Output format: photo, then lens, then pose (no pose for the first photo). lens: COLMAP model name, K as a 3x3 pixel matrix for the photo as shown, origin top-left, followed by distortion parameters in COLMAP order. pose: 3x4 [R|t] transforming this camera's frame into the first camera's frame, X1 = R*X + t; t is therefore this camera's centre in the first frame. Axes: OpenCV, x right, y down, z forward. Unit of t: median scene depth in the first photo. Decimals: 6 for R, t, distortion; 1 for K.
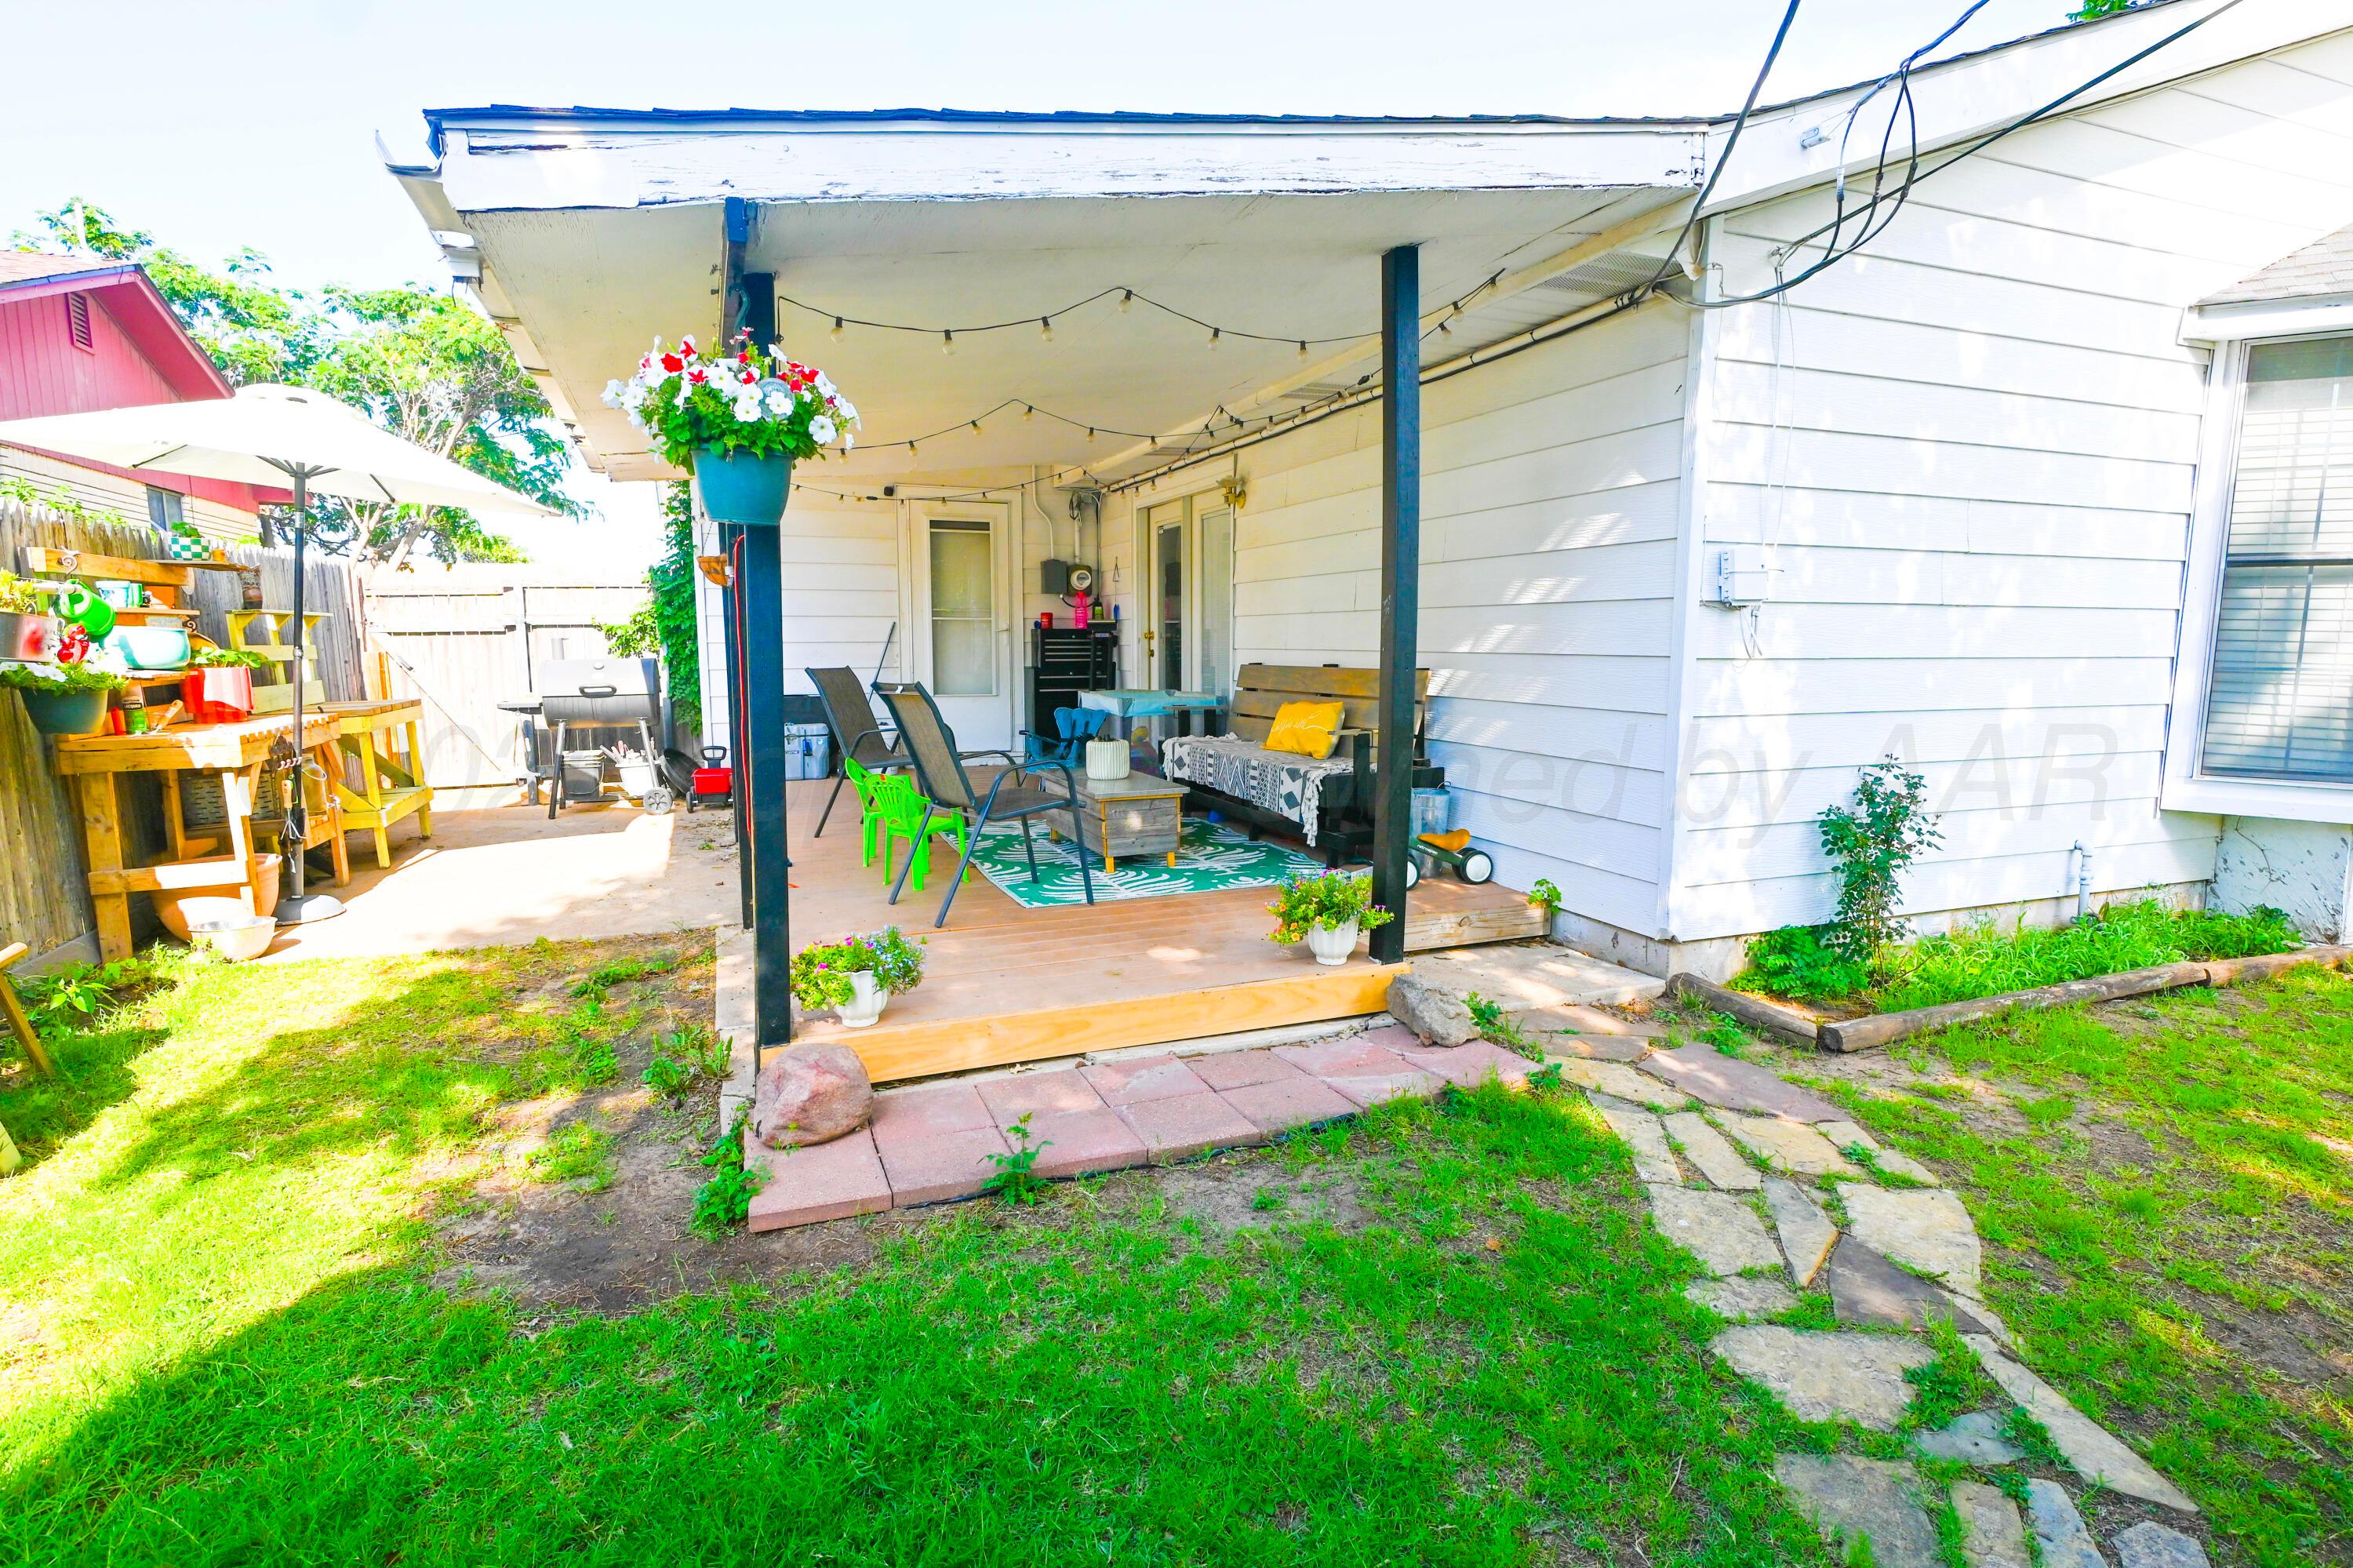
lens RADIAL K [[1185.0, 0, 1176.5], [0, 1185.0, 784.0], [0, 0, 1]] dist [-0.001188, -0.000447]
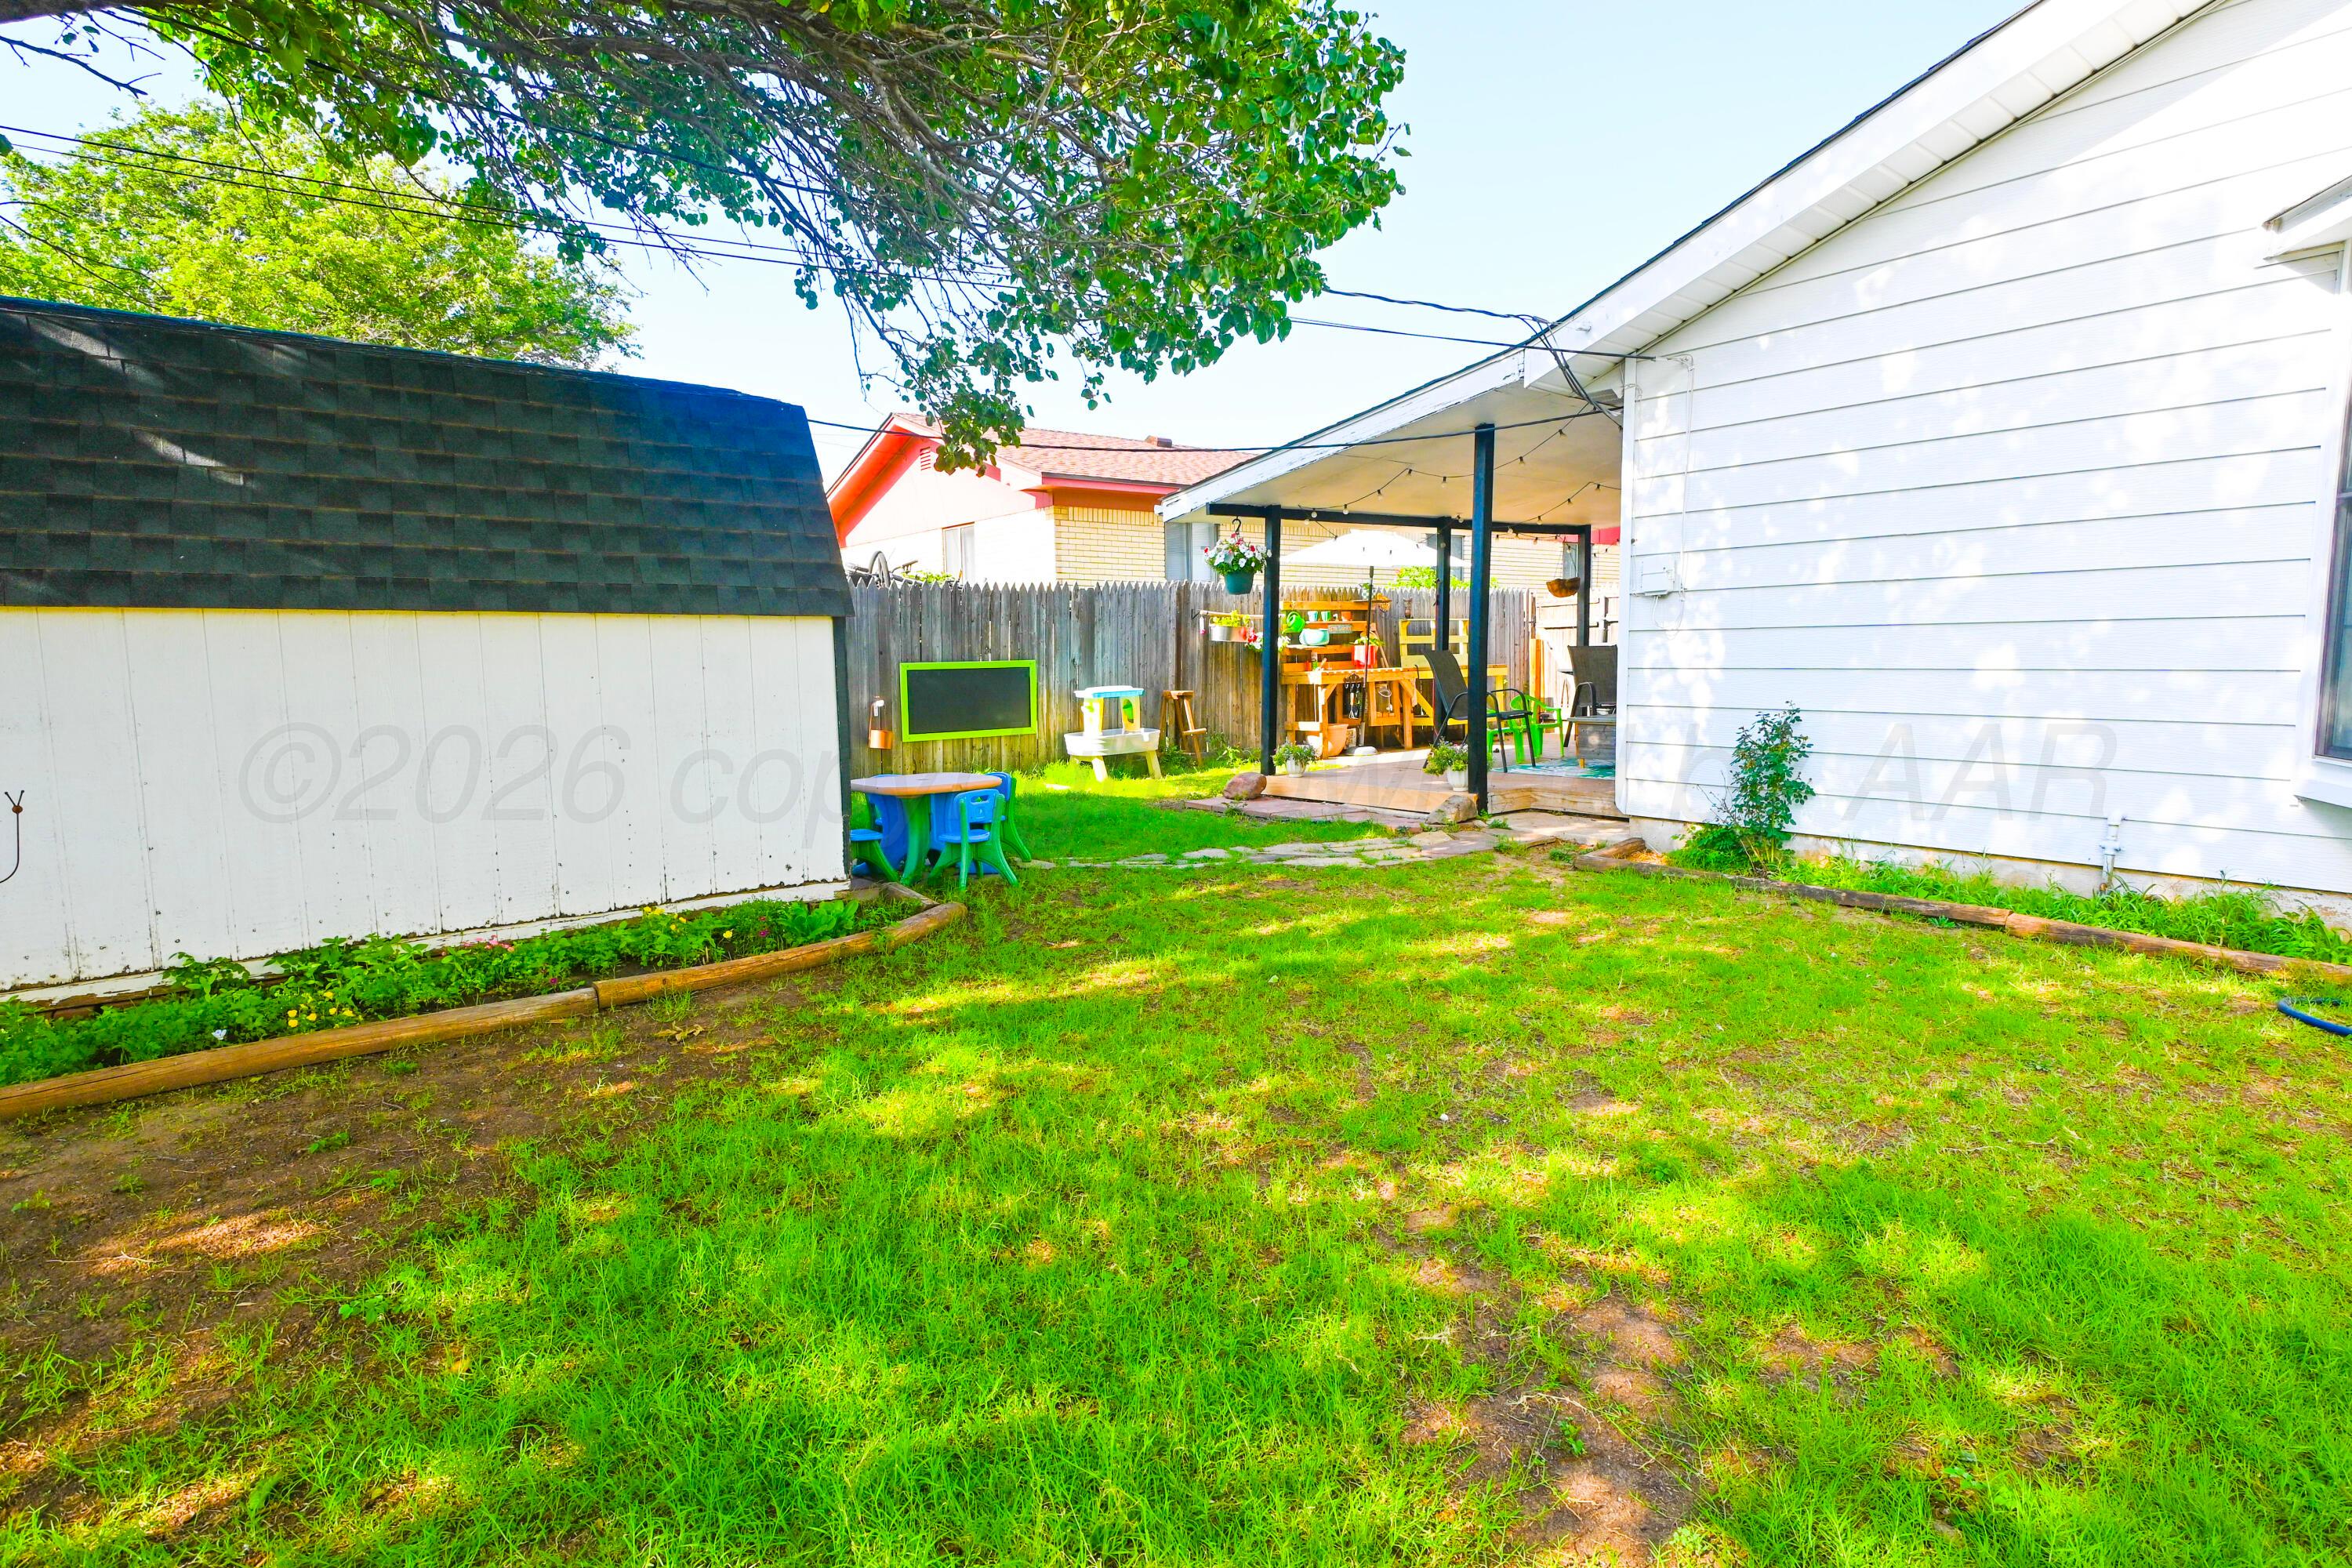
lens RADIAL K [[1184.5, 0, 1176.0], [0, 1184.5, 784.0], [0, 0, 1]] dist [-0.001188, -0.000447]
pose [[0.266511, 0.101274, -0.958496, 1.590862], [-0.104443, 0.991643, 0.075736, 0.035408], [0.958156, 0.079924, 0.274861, 0.001376]]
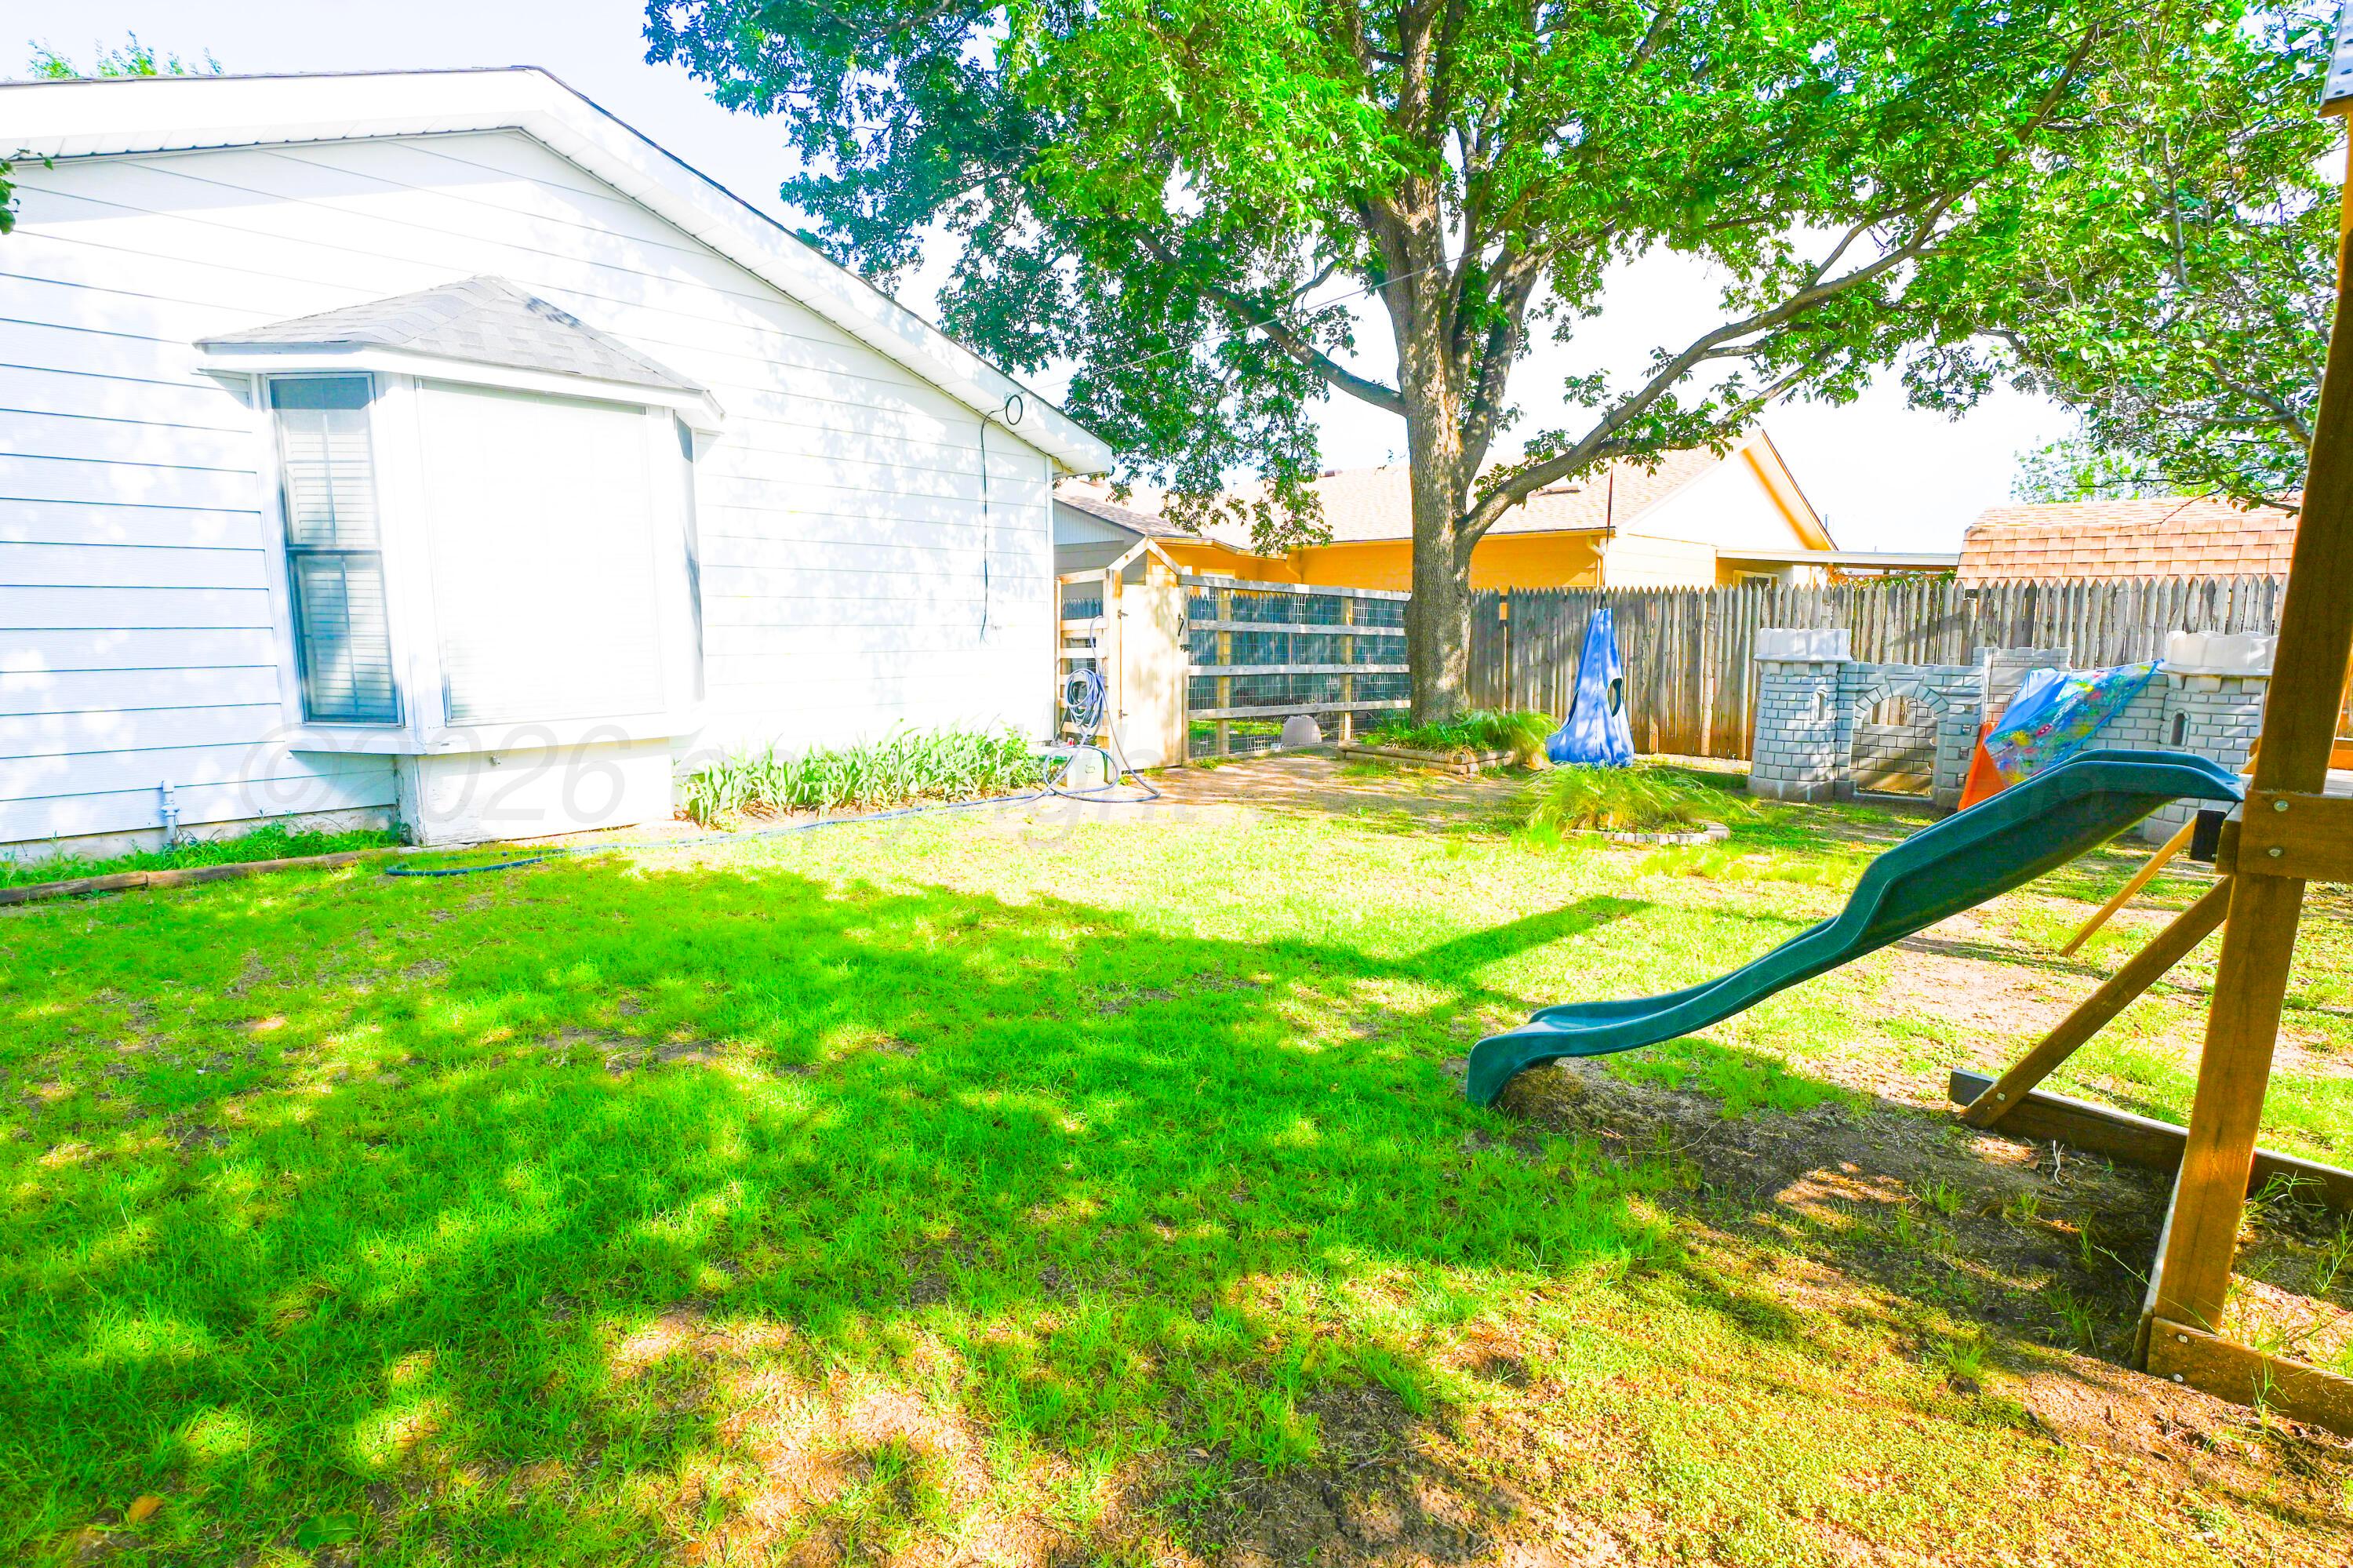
lens RADIAL K [[1185.0, 0, 1176.5], [0, 1185.0, 784.0], [0, 0, 1]] dist [-0.001188, -0.000447]
pose [[0.904298, -0.069275, 0.421243, 1.276856], [0.064977, 0.997584, 0.024568, 0.094746], [-0.421927, 0.005154, 0.906615, -0.569538]]
